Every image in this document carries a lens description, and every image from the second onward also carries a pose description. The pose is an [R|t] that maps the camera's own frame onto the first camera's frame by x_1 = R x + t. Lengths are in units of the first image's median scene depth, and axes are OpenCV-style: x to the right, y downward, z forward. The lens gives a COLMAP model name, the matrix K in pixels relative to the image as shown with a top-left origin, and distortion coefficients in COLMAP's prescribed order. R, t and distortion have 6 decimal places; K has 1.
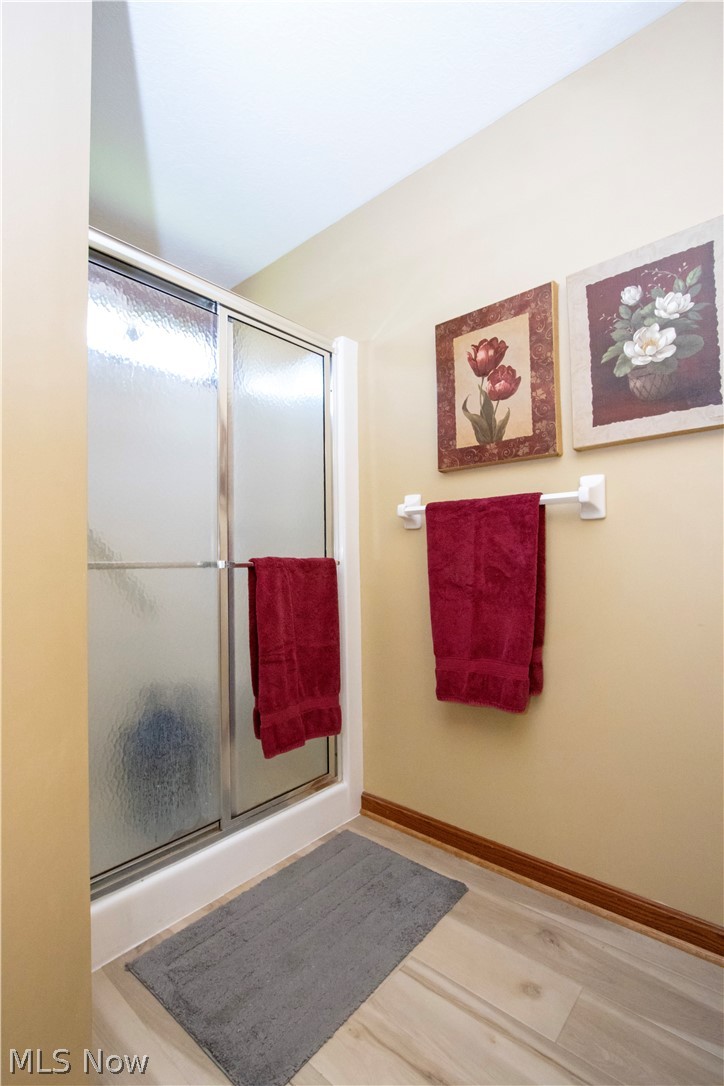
lens RADIAL K [[498.8, 0, 359.4], [0, 498.8, 552.5], [0, 0, 1]] dist [-0.017614, 0.003483]
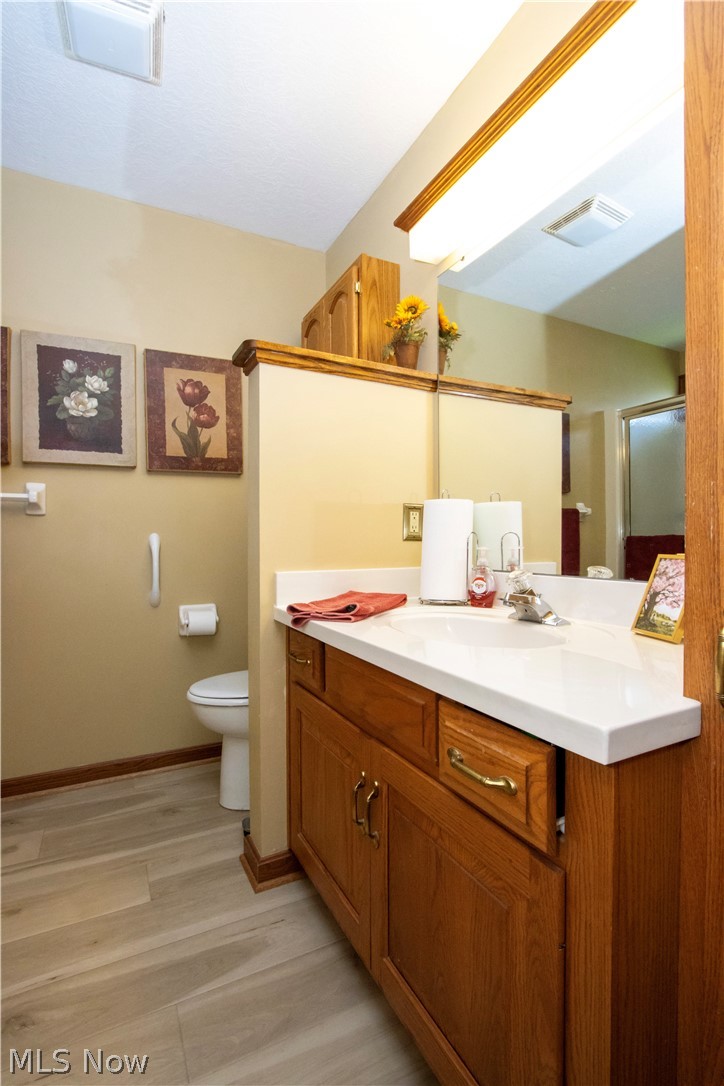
lens RADIAL K [[498.8, 0, 358.9], [0, 498.8, 545.9], [0, 0, 1]] dist [-0.017614, 0.003483]
pose [[0.362675, 0.014252, 0.931807, -0.514379], [-0.019980, 0.999772, -0.007515, 0.011635], [-0.931701, -0.015892, 0.362877, -0.355249]]
